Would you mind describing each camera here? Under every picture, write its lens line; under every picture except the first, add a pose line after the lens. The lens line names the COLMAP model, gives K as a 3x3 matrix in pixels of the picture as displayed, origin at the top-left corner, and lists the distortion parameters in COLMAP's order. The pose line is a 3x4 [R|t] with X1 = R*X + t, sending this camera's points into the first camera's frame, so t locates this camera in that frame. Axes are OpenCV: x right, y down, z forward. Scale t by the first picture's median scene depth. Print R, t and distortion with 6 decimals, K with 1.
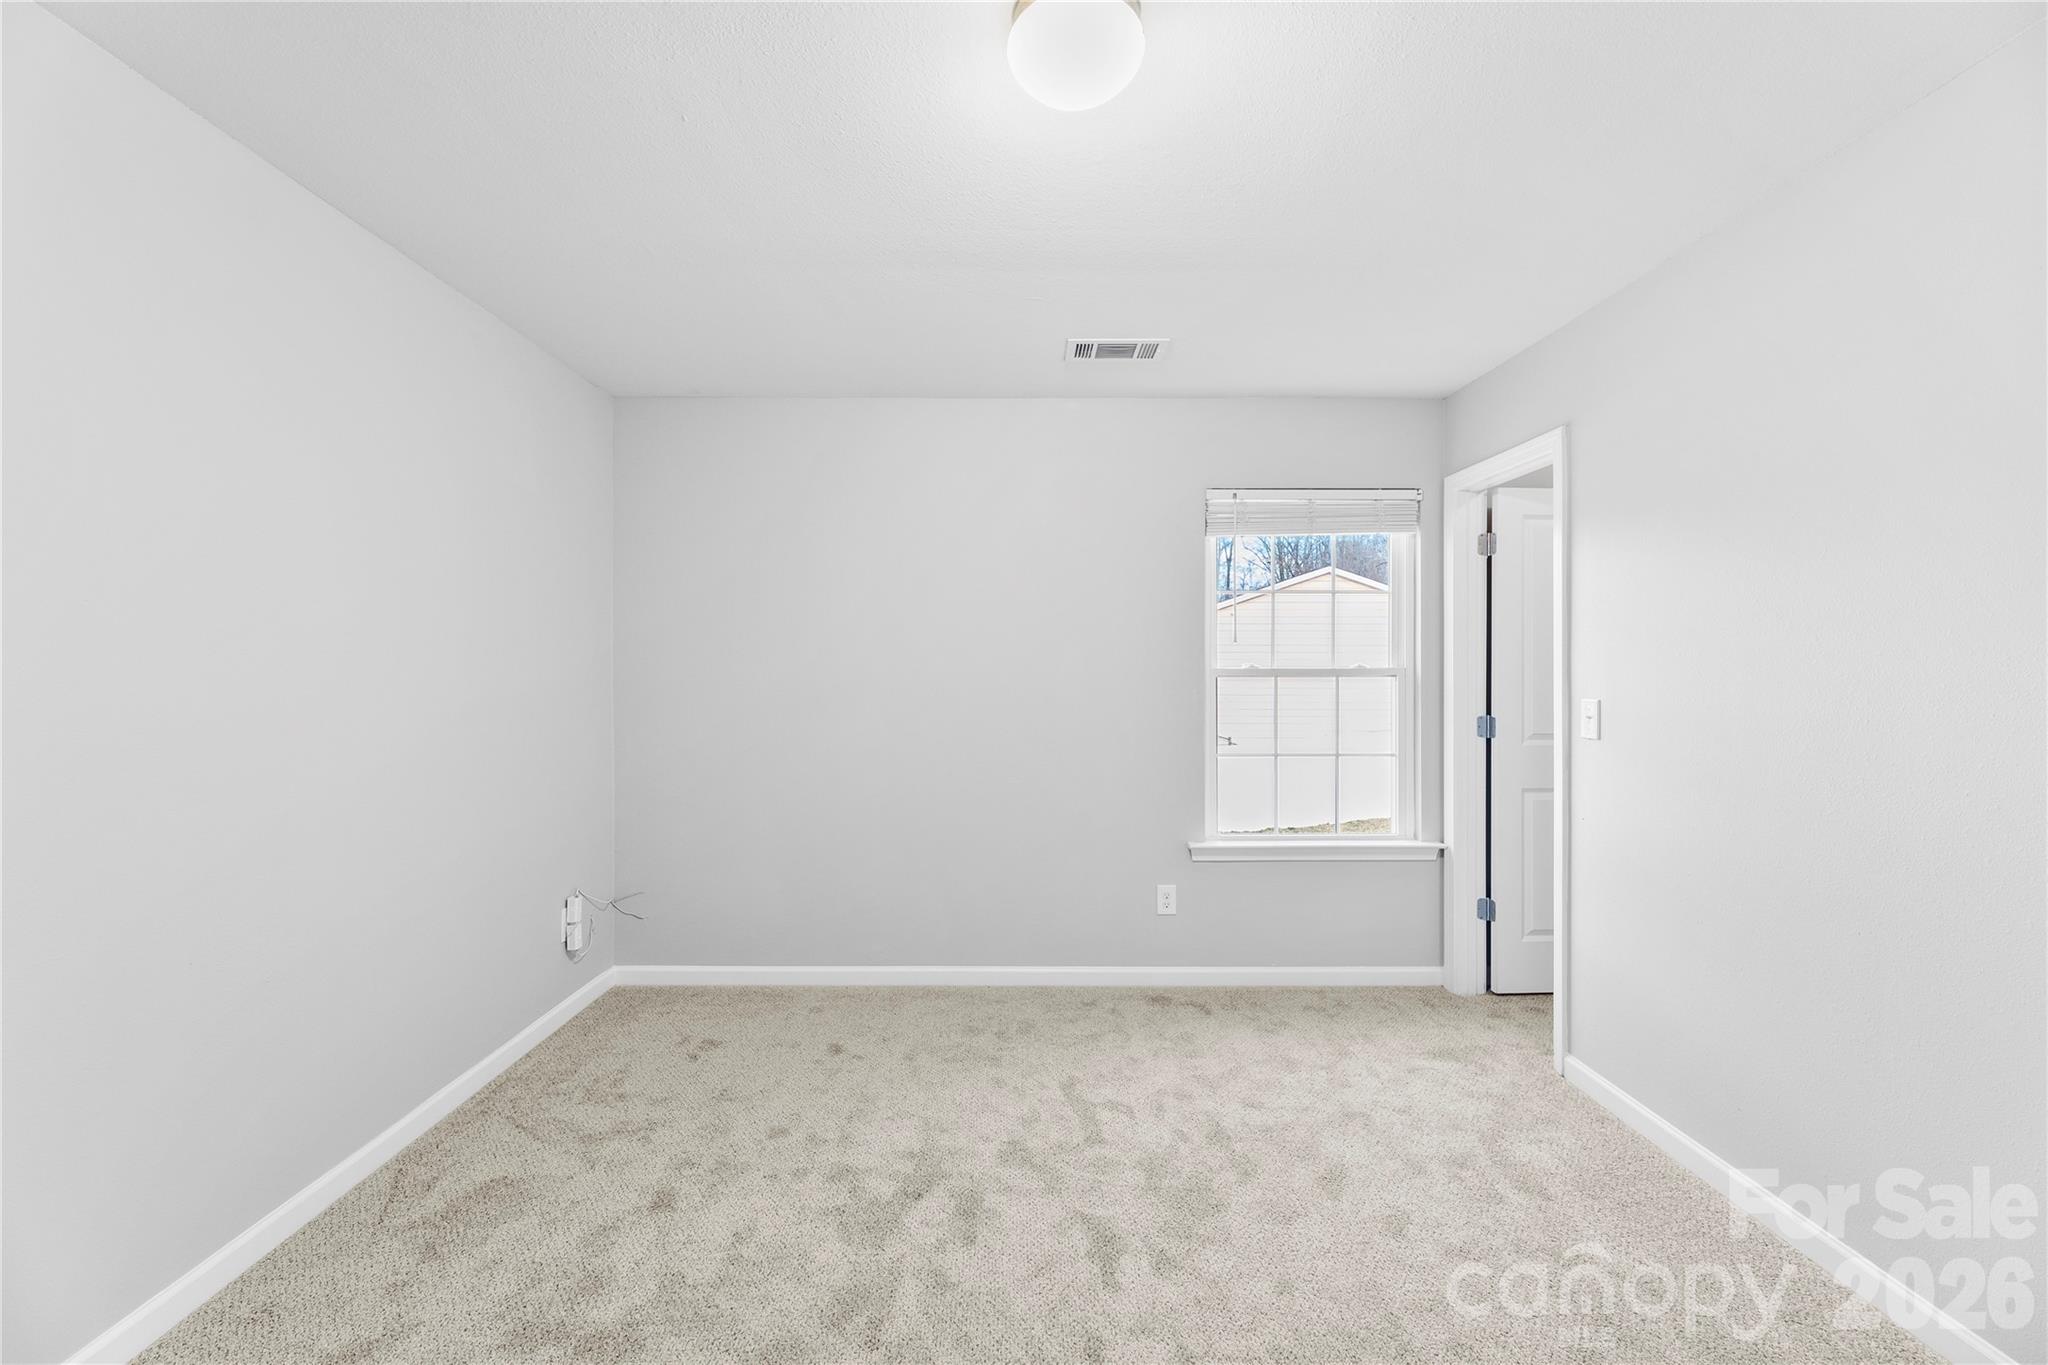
lens RADIAL K [[834.8, 0, 1035.2], [0, 834.8, 681.7], [0, 0, 1]] dist [-0.002519, -0.000103]
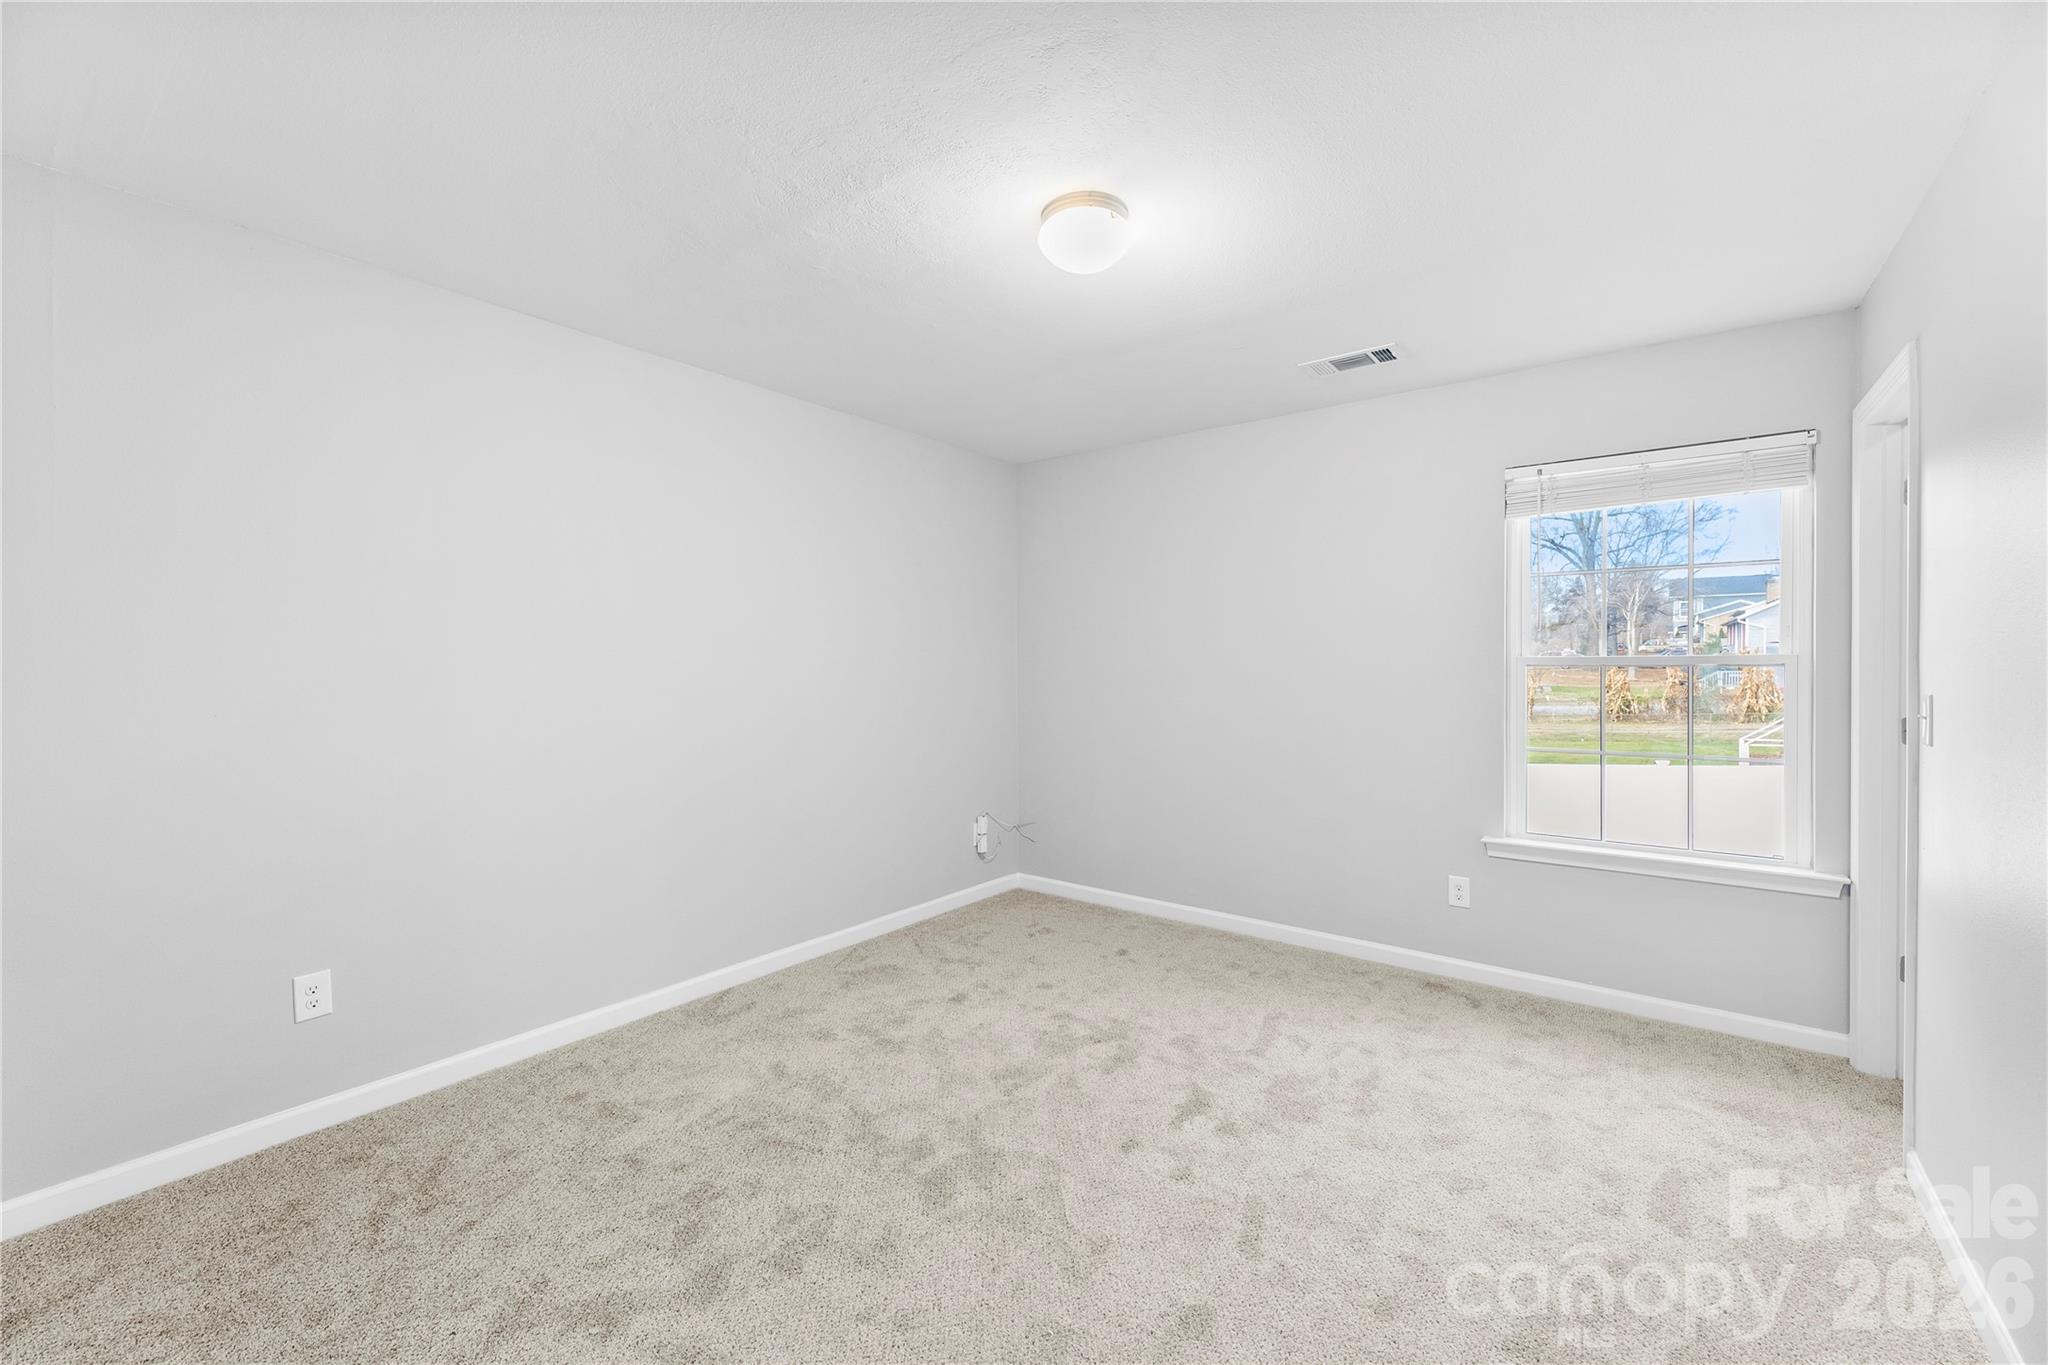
lens RADIAL K [[834.8, 0, 1025.1], [0, 834.8, 678.5], [0, 0, 1]] dist [-0.002519, -0.000103]
pose [[0.786473, 0.007013, -0.617585, 0.480918], [-0.003538, 0.999970, 0.006850, 0.005544], [0.617615, -0.003202, 0.786474, -0.124318]]
